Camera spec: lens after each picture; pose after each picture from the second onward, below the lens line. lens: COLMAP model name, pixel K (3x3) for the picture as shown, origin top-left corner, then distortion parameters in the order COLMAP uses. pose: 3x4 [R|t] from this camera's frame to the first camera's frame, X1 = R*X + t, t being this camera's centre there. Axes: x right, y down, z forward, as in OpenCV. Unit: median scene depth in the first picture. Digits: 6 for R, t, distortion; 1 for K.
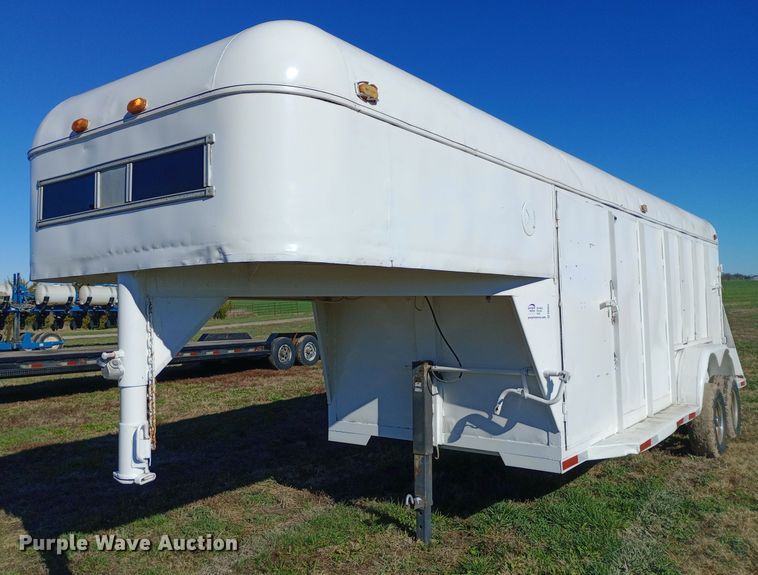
lens RADIAL K [[669.1, 0, 379.0], [0, 669.1, 287.5], [0, 0, 1]] dist [0.041731, -0.009677]
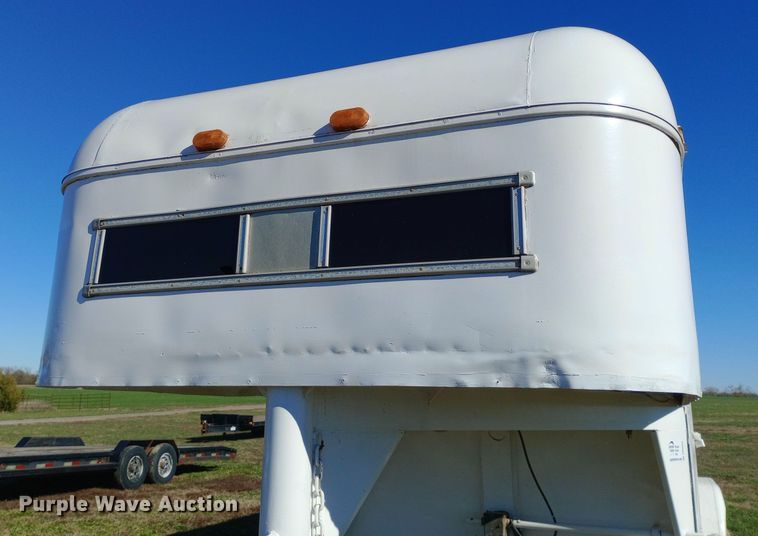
lens RADIAL K [[706.5, 0, 380.5], [0, 706.5, 218.2], [0, 0, 1]] dist [0.111430, -0.204697]
pose [[0.967582, 0.102811, 0.230683, -0.437491], [-0.047981, 0.971588, -0.231763, -0.024048], [-0.247957, 0.213182, 0.945024, 0.353512]]
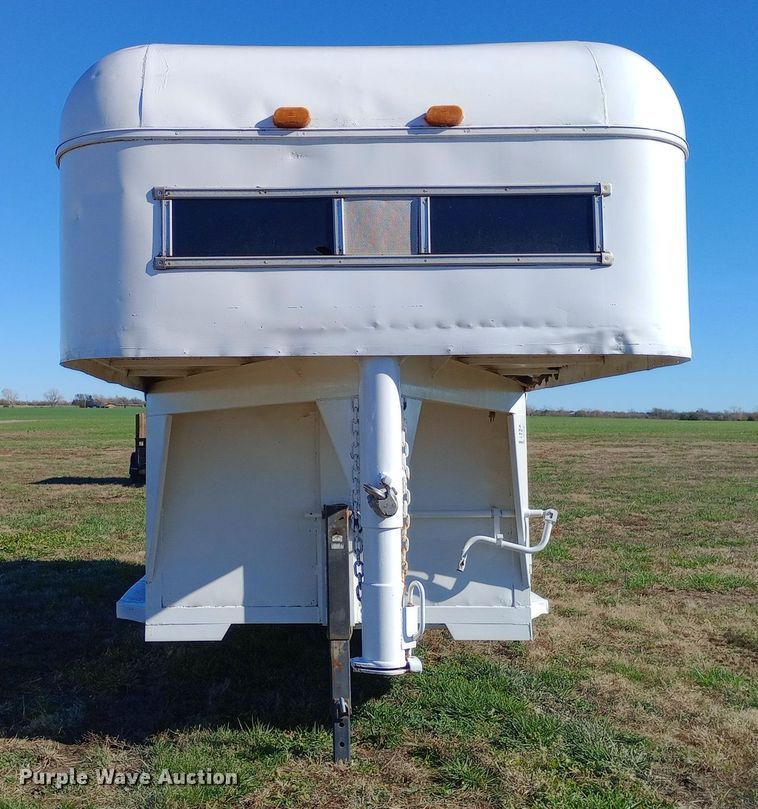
lens RADIAL K [[1089.8, 0, 320.1], [0, 1089.8, 389.4], [0, 0, 1]] dist [0.098304, -0.032647]
pose [[0.791040, 0.045288, 0.610086, -1.039144], [-0.031013, 0.998943, -0.033942, 0.046459], [-0.610978, 0.007929, 0.791608, 0.180714]]
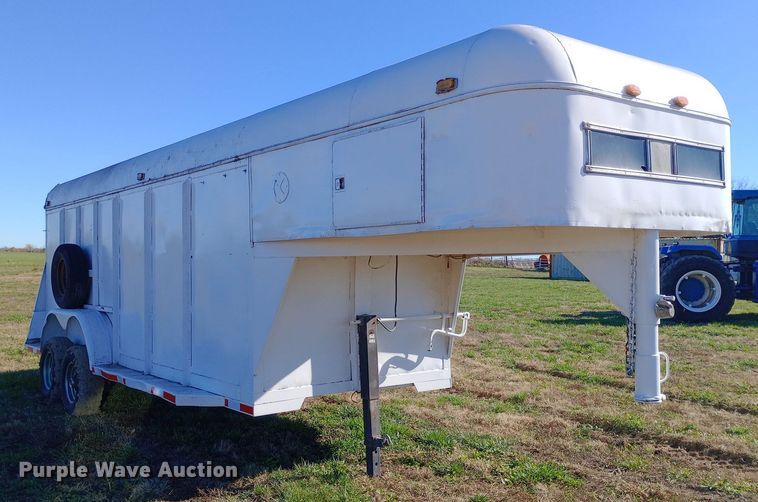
lens RADIAL K [[693.3, 0, 376.5], [0, 693.3, 262.9], [0, 0, 1]] dist [0.053059, -0.011188]
pose [[0.274039, 0.022610, 0.961453, -1.640885], [-0.028910, 0.999465, -0.015264, 0.066863], [-0.961284, -0.023613, 0.274547, 1.088718]]
